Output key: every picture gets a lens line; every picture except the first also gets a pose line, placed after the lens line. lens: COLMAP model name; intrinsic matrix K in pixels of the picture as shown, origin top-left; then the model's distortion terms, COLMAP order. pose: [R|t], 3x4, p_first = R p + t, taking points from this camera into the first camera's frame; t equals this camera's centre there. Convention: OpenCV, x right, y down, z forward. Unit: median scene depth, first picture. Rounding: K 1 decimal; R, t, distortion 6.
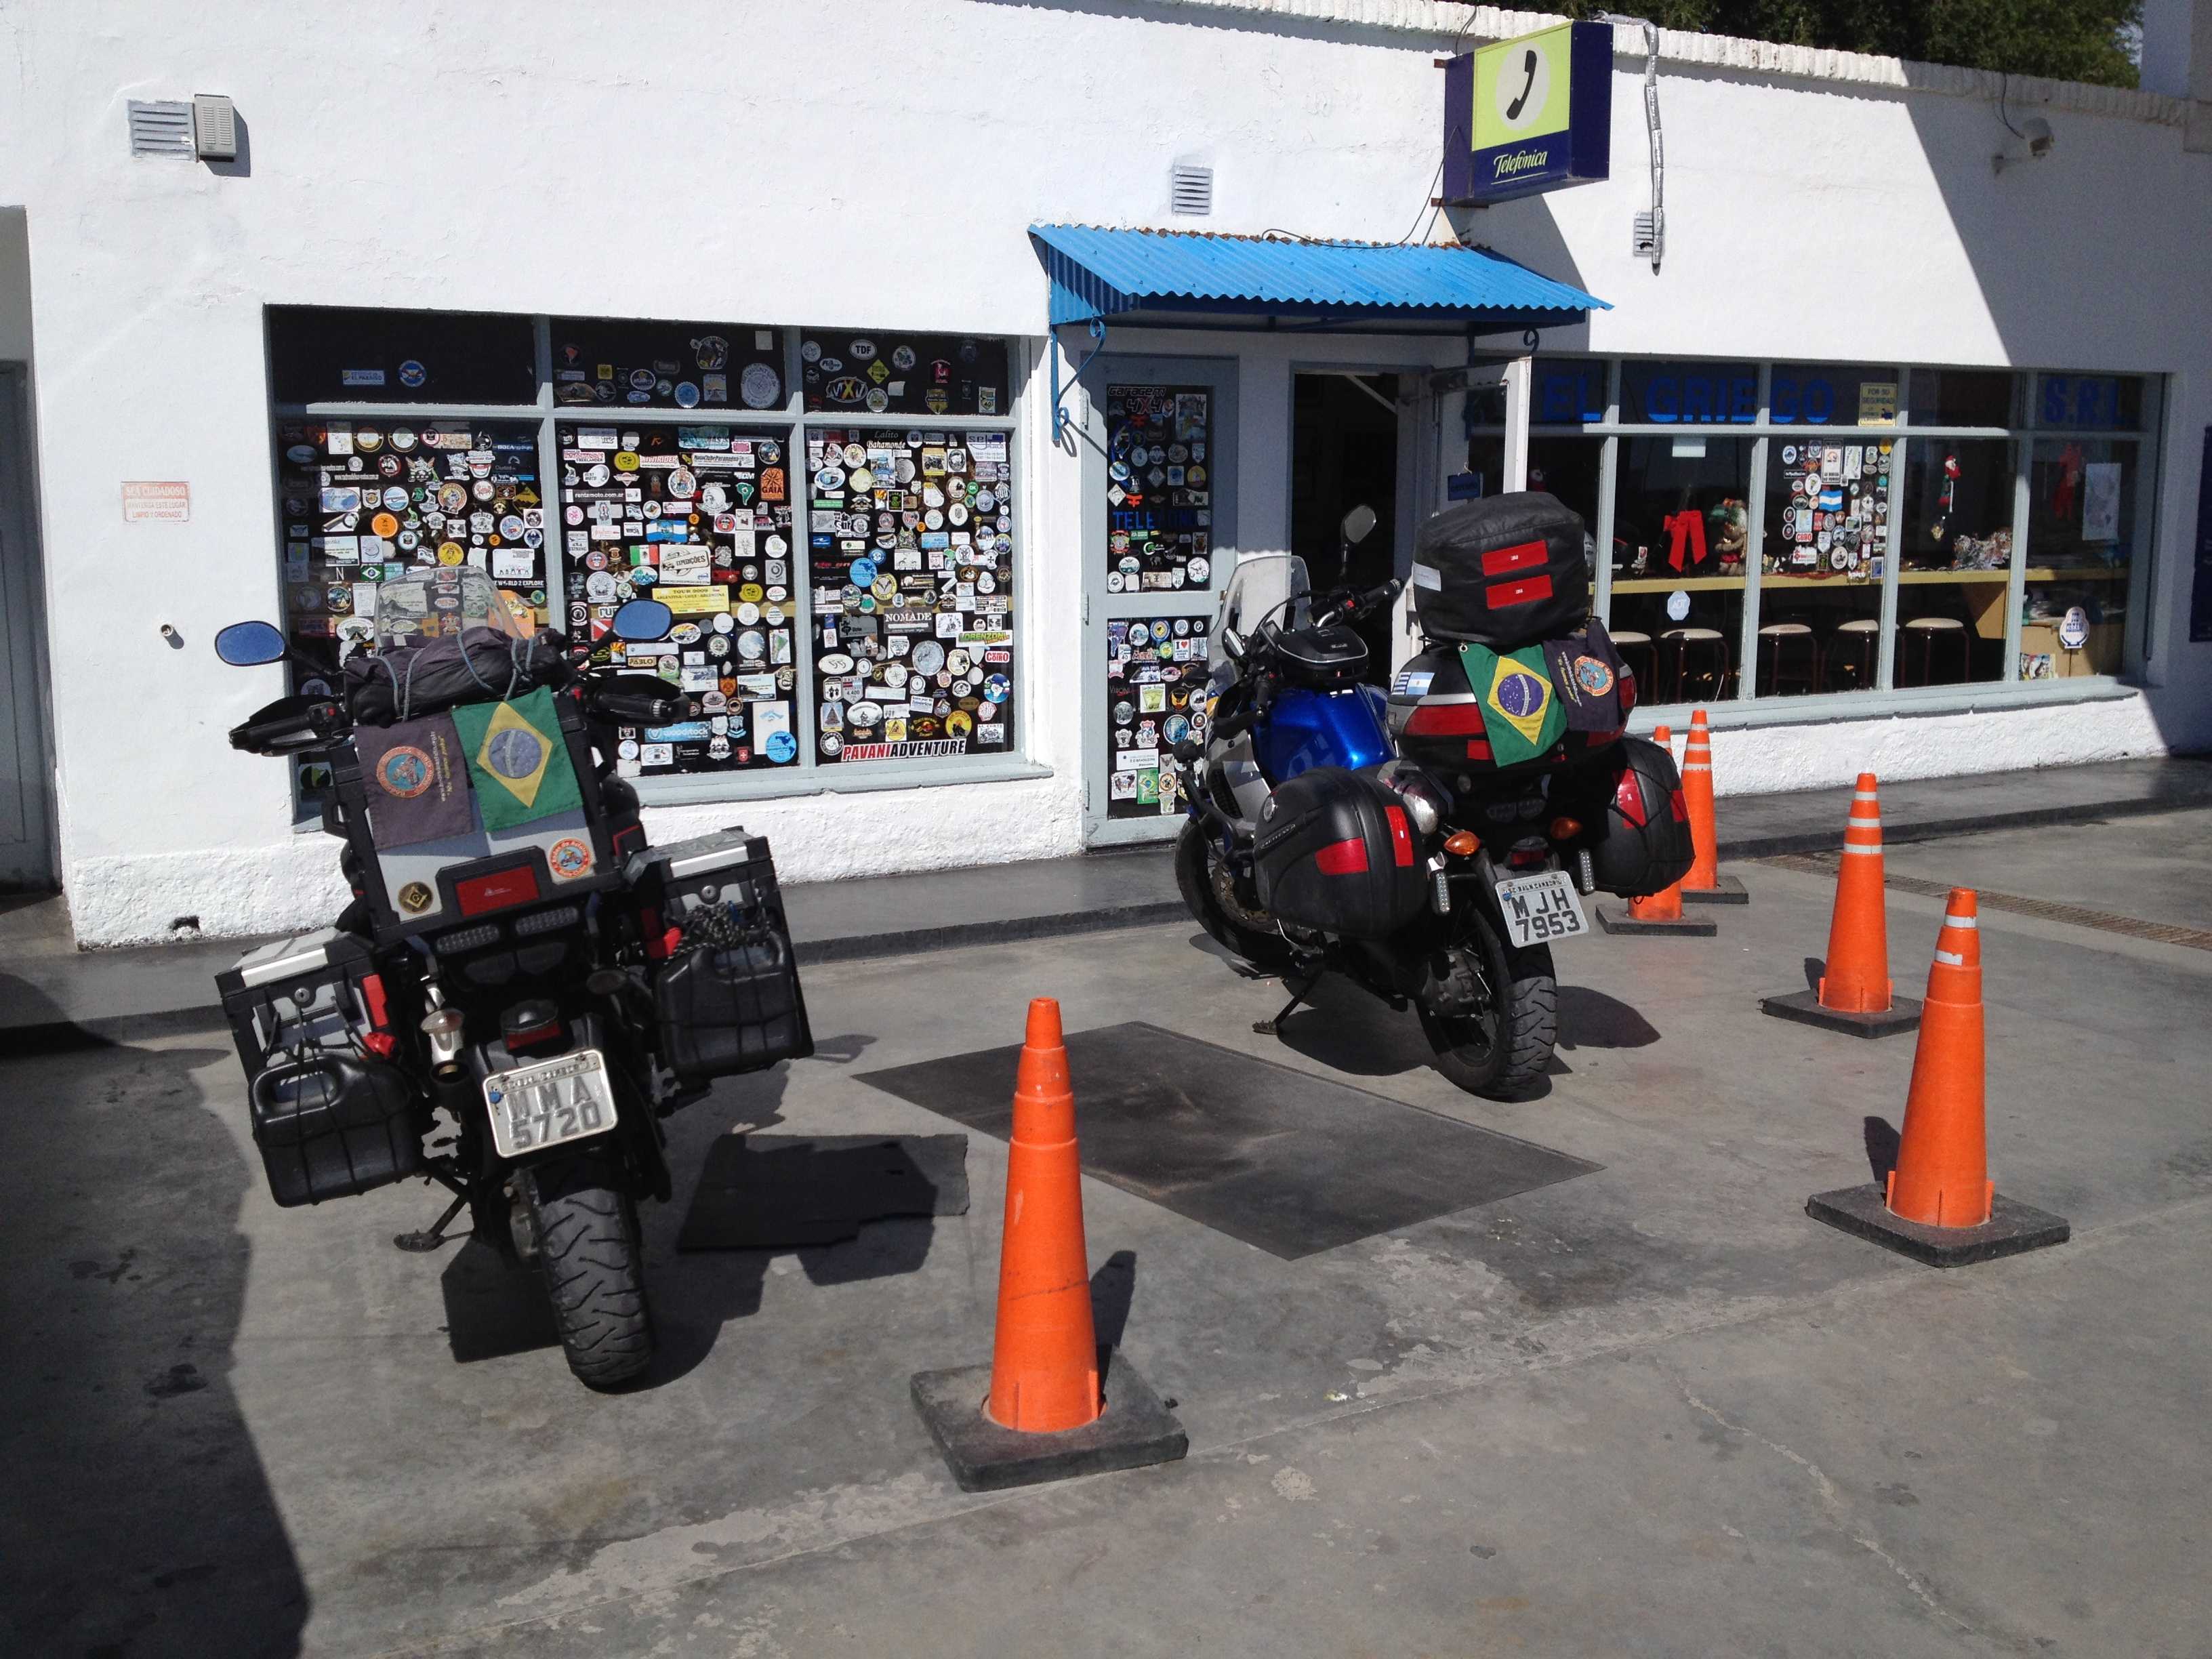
lens RADIAL K [[2004.5, 0, 1104.1], [0, 2004.5, 852.5], [0, 0, 1]] dist [0.113150, -0.205710]
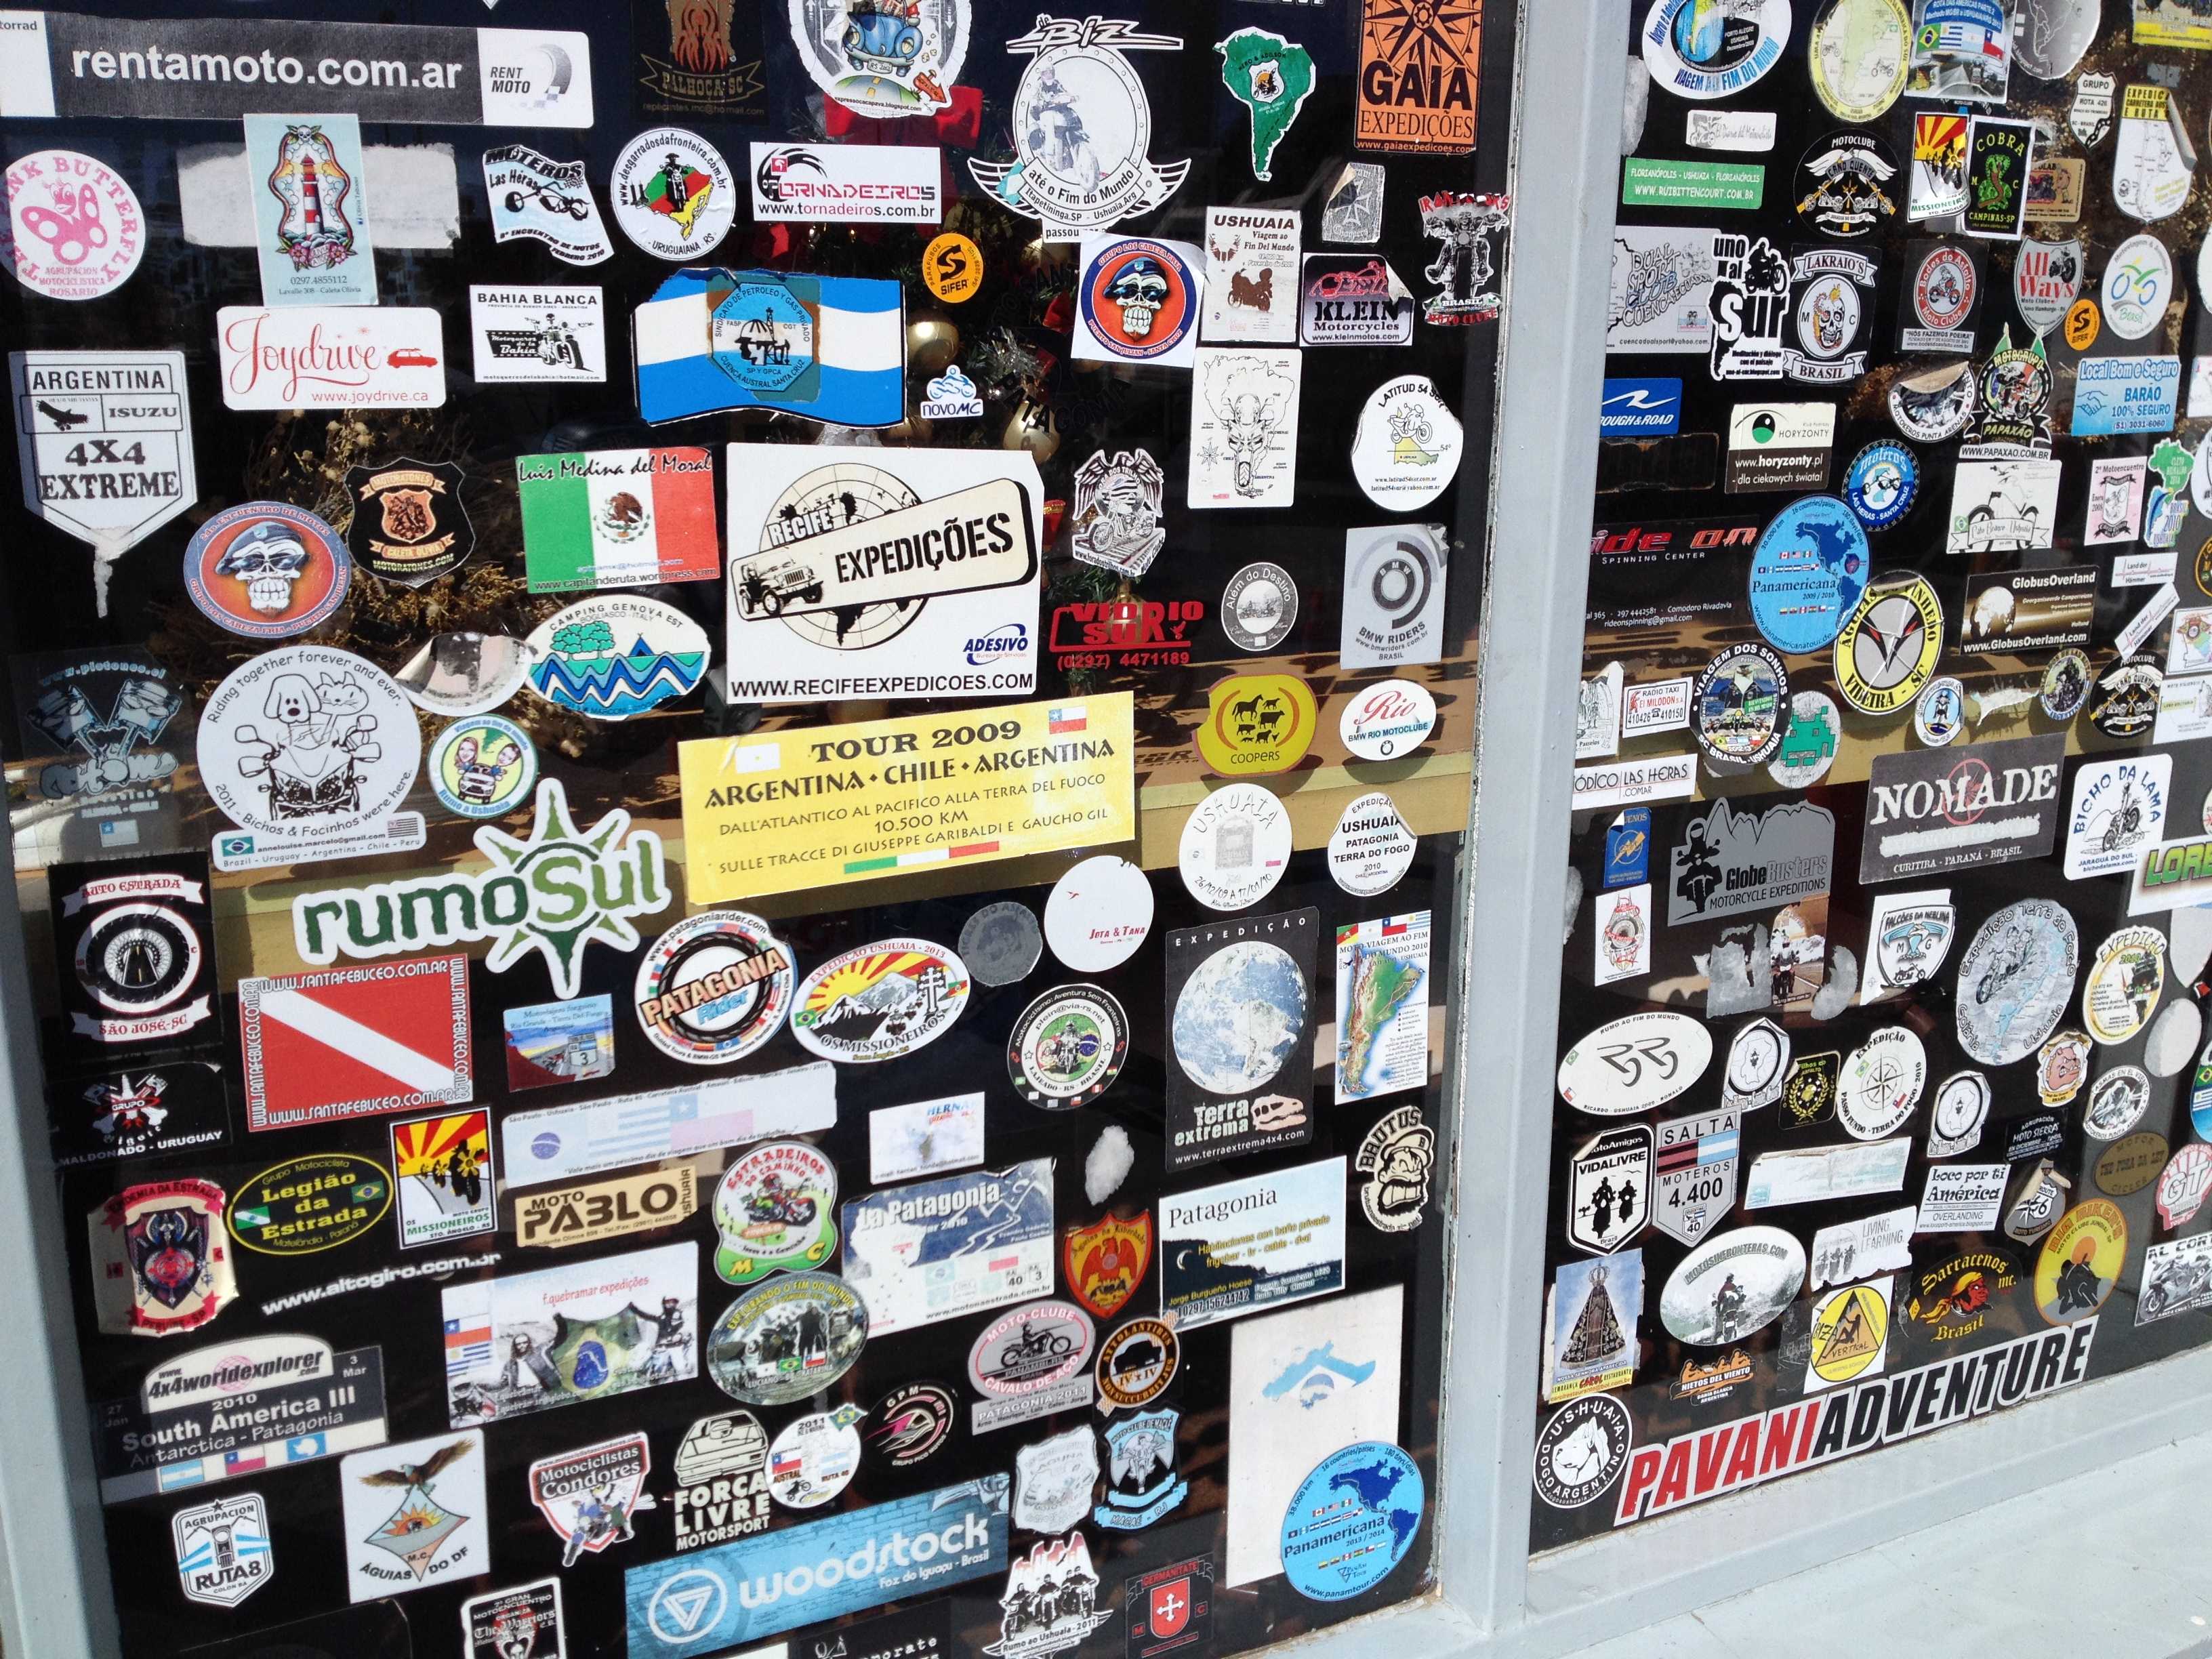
lens RADIAL K [[2004.5, 0, 1064.5], [0, 2004.5, 810.8], [0, 0, 1]] dist [0.113150, -0.205710]
pose [[0.999737, 0.011799, -0.019665, -0.183198], [-0.010357, 0.997362, 0.071846, -0.130238], [0.020461, -0.071624, 0.997222, 0.811920]]
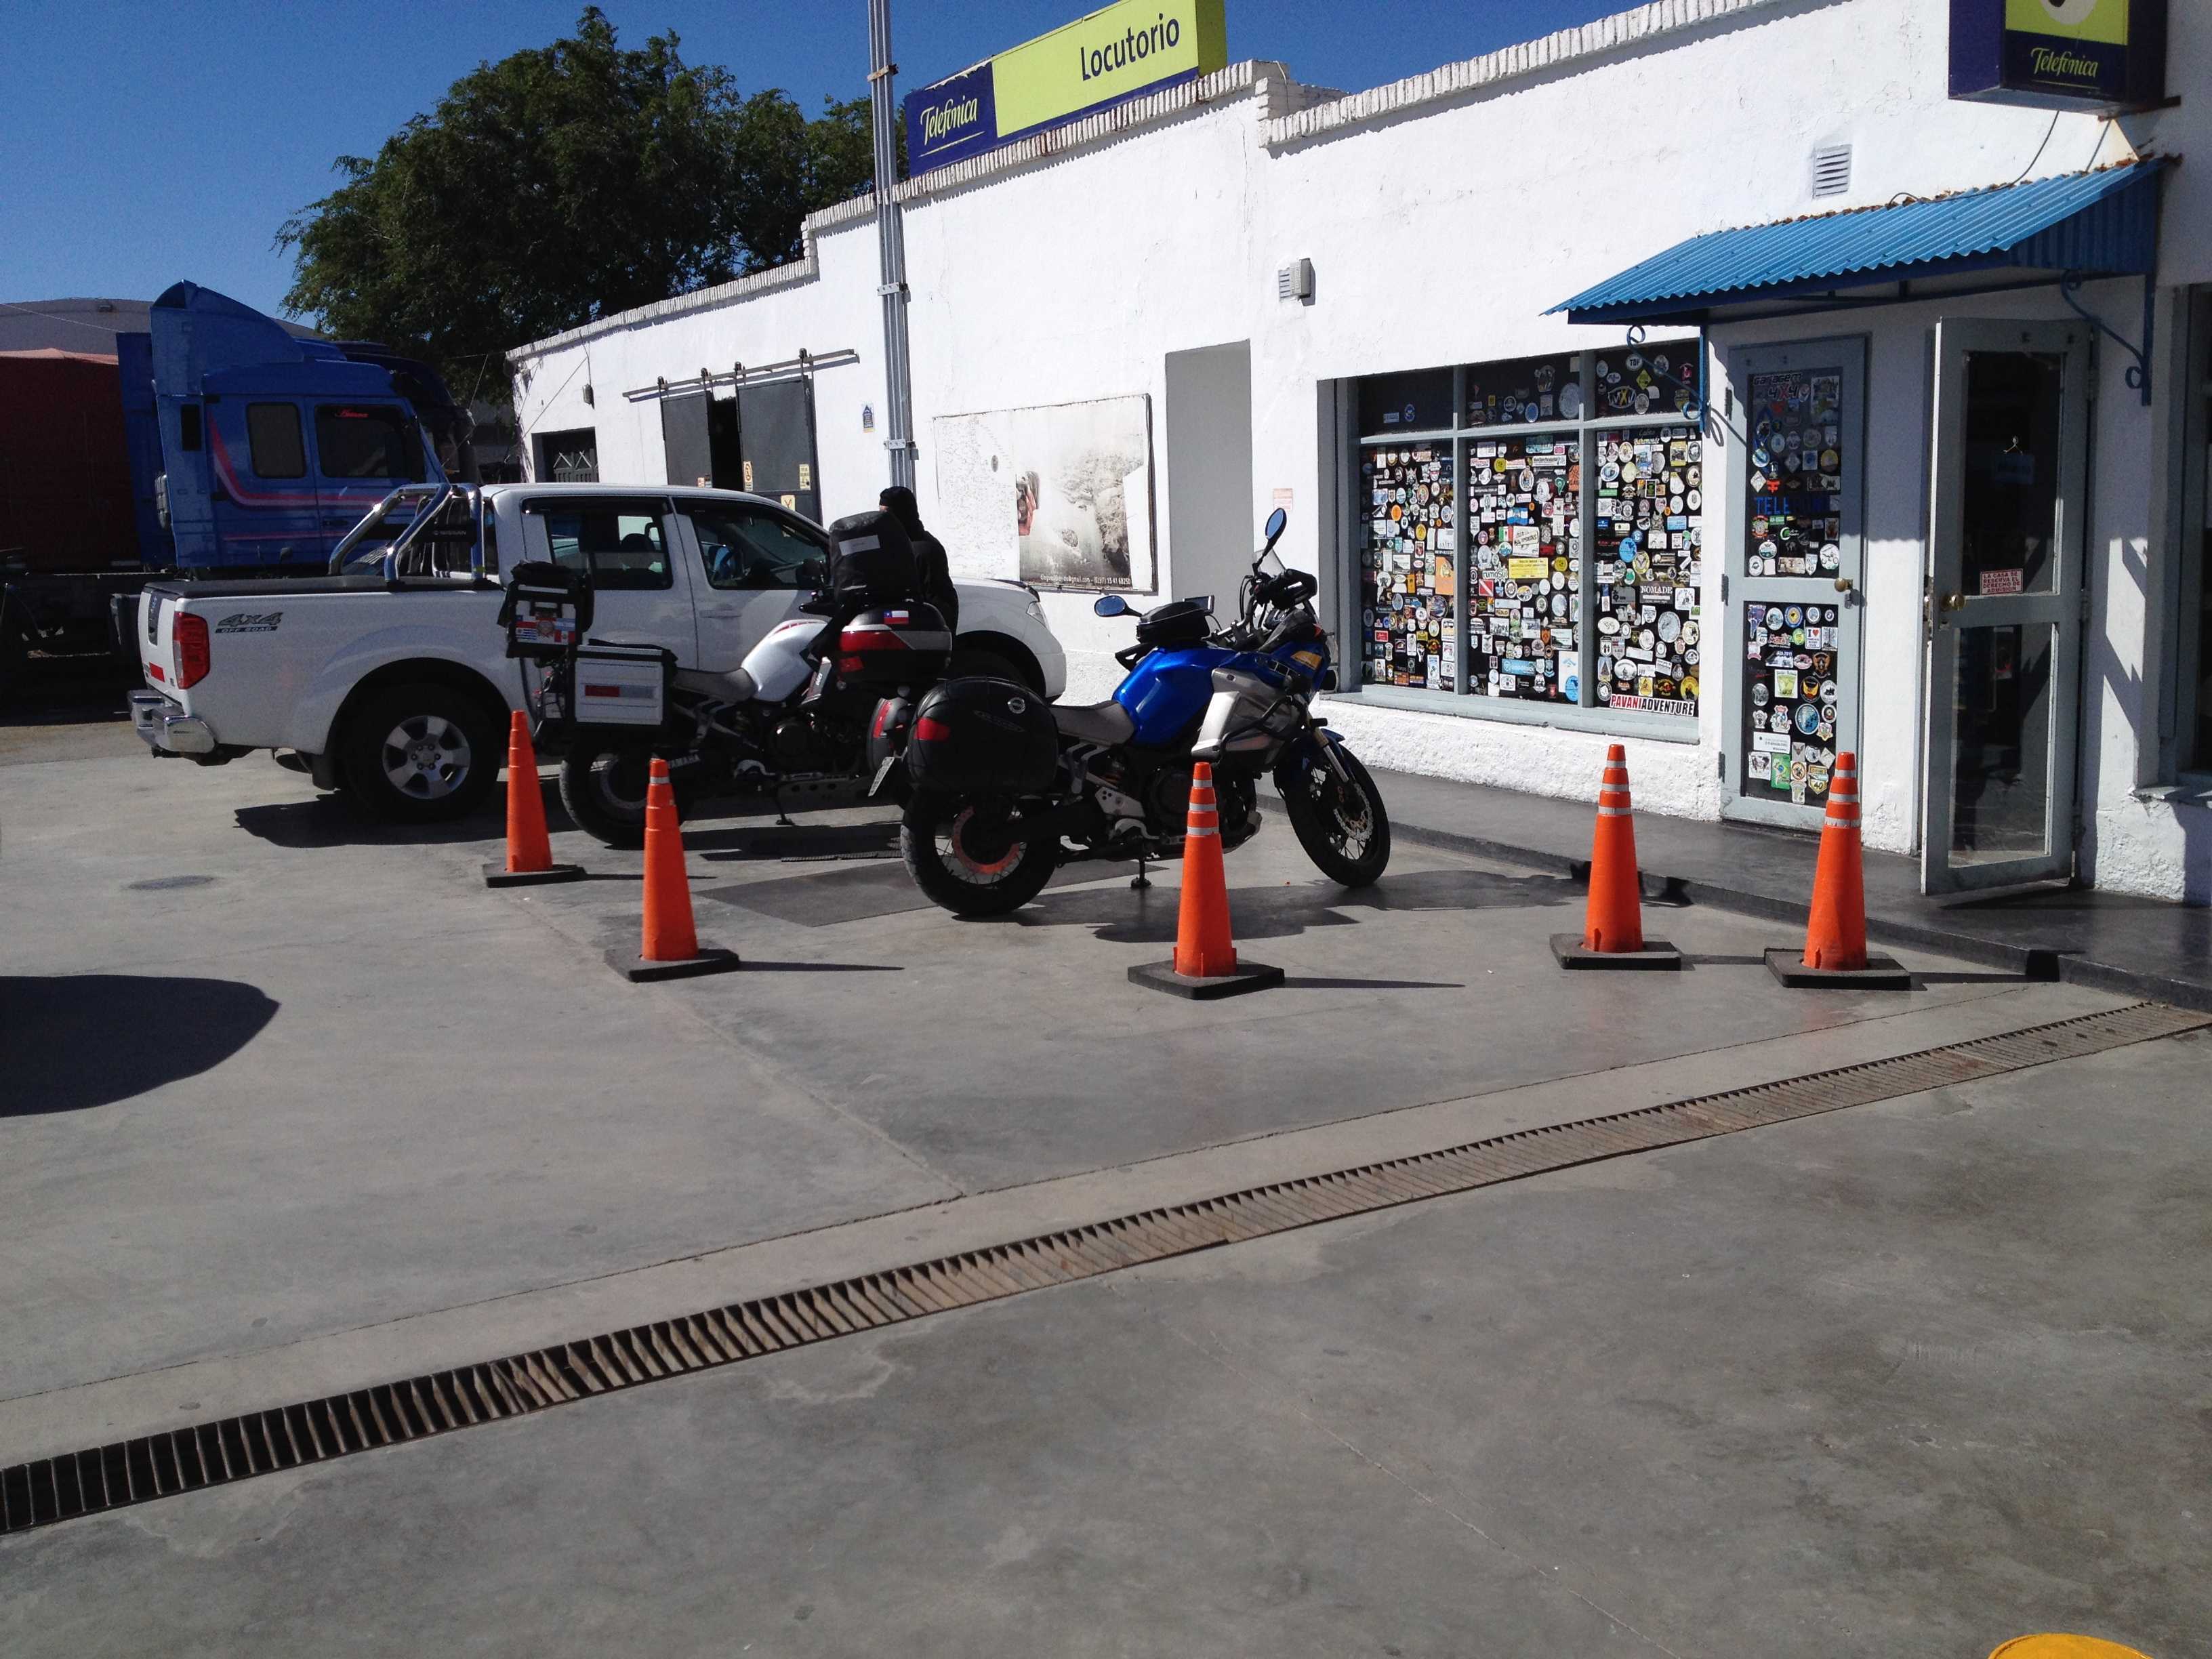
lens RADIAL K [[2004.5, 0, 1090.0], [0, 2004.5, 824.8], [0, 0, 1]] dist [0.113150, -0.205710]
pose [[0.031680, 0.165898, -0.985634, 1.066713], [-0.138556, 0.977337, 0.160048, -0.127546], [0.989848, 0.131495, 0.053948, 0.643001]]
